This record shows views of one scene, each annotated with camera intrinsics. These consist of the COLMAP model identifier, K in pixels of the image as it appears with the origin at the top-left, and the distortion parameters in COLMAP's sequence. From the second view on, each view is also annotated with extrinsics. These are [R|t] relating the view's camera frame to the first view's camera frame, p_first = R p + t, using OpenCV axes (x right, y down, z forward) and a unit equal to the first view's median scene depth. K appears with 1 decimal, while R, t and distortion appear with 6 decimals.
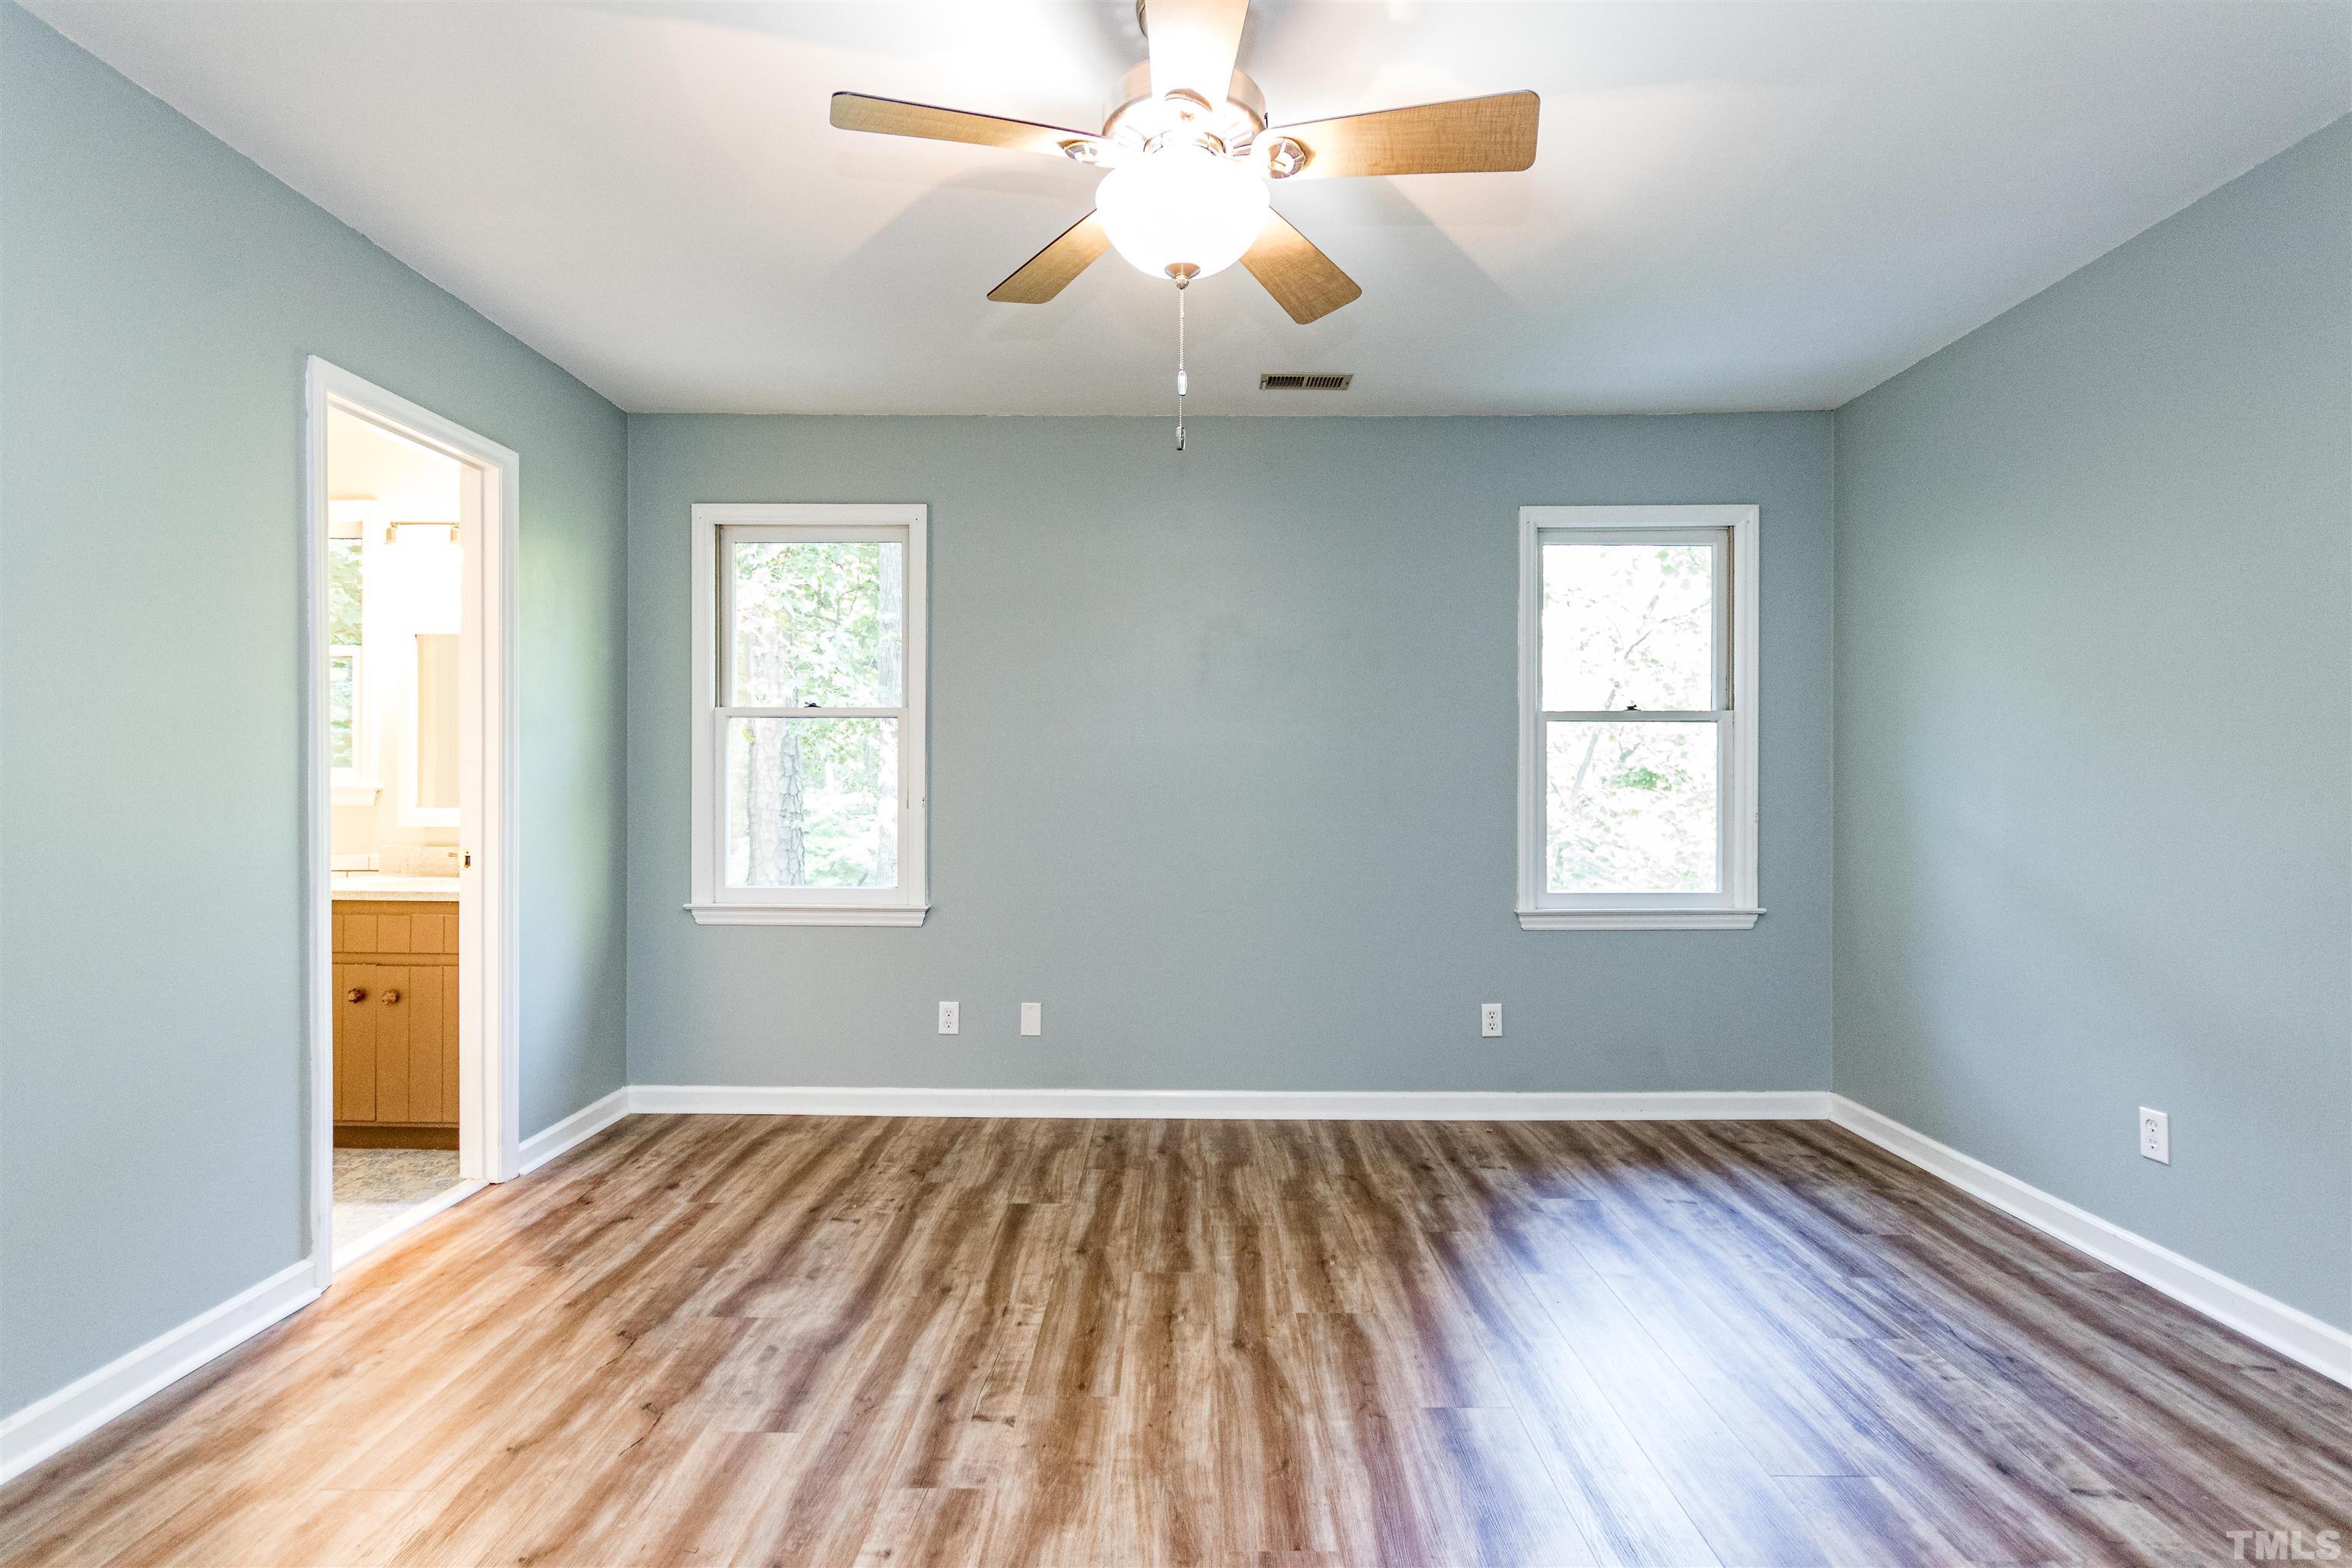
lens RADIAL K [[1087.0, 0, 1169.9], [0, 1087.0, 789.3], [0, 0, 1]] dist [0.002737, 0.000298]
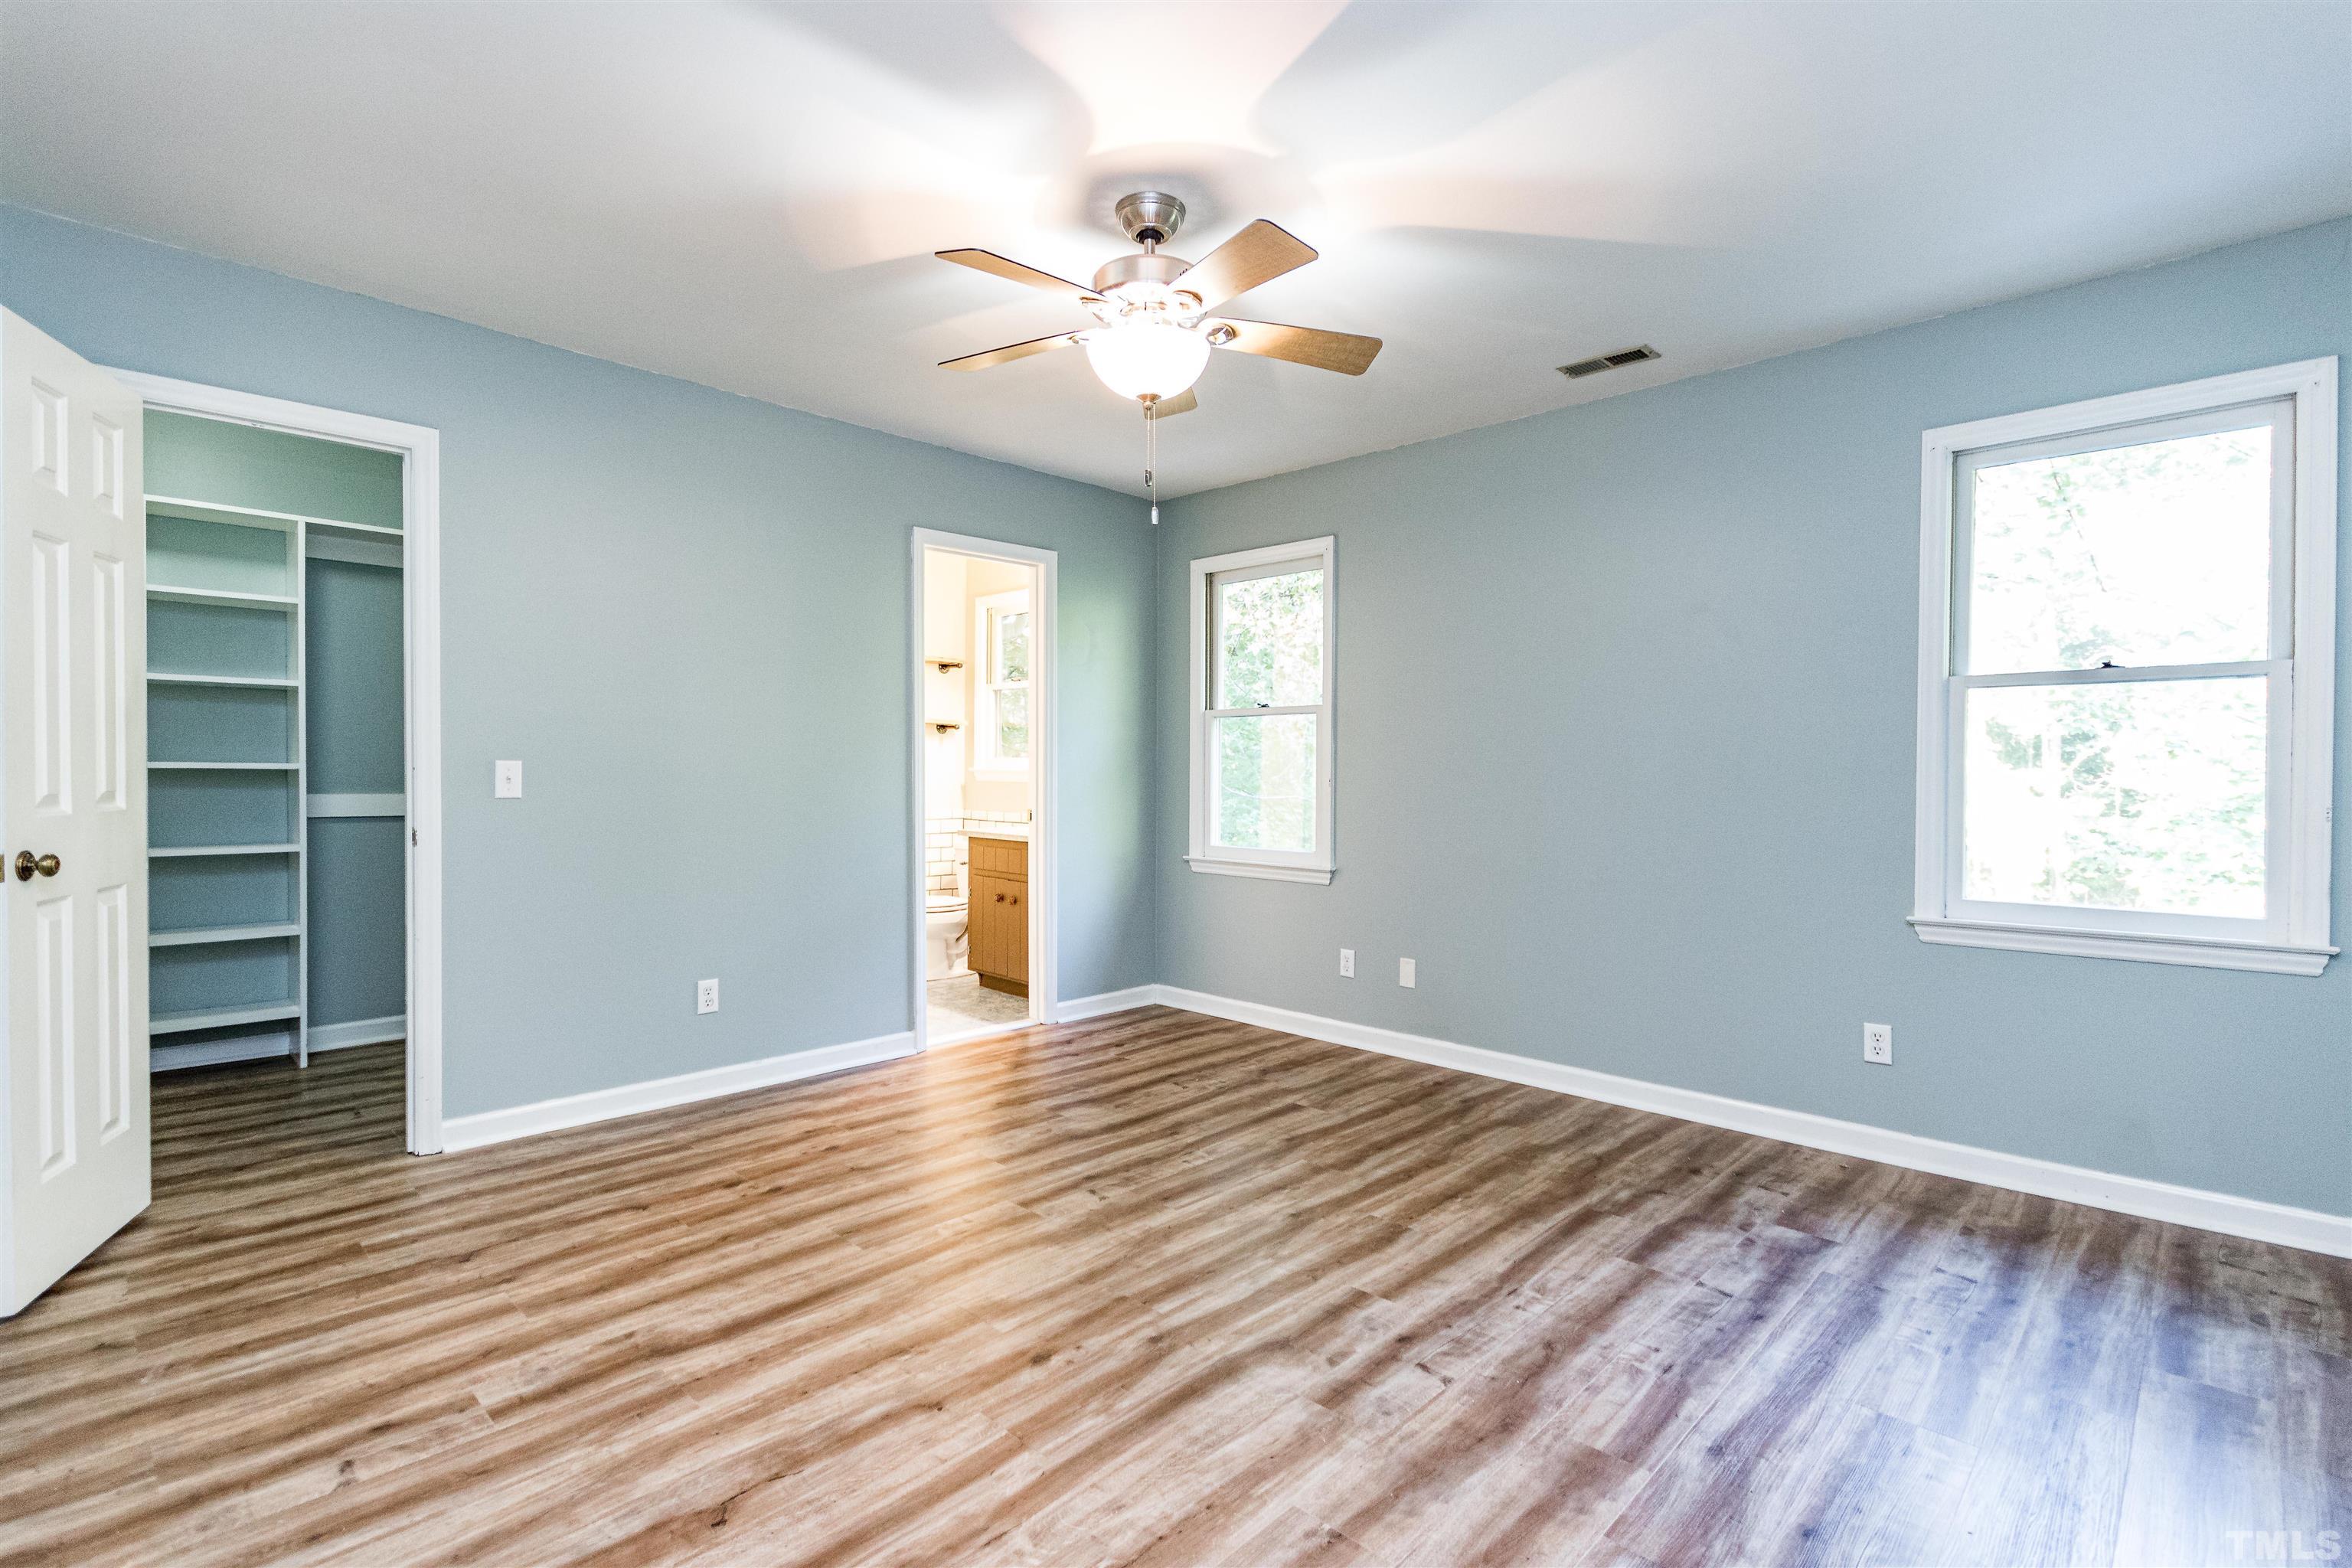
lens RADIAL K [[1087.0, 0, 1159.9], [0, 1087.0, 778.9], [0, 0, 1]] dist [0.002737, 0.000298]
pose [[0.719447, 0.005091, -0.694529, 0.549797], [-0.003803, 0.999987, 0.003390, 0.005386], [0.694537, 0.000203, 0.719457, -0.002335]]
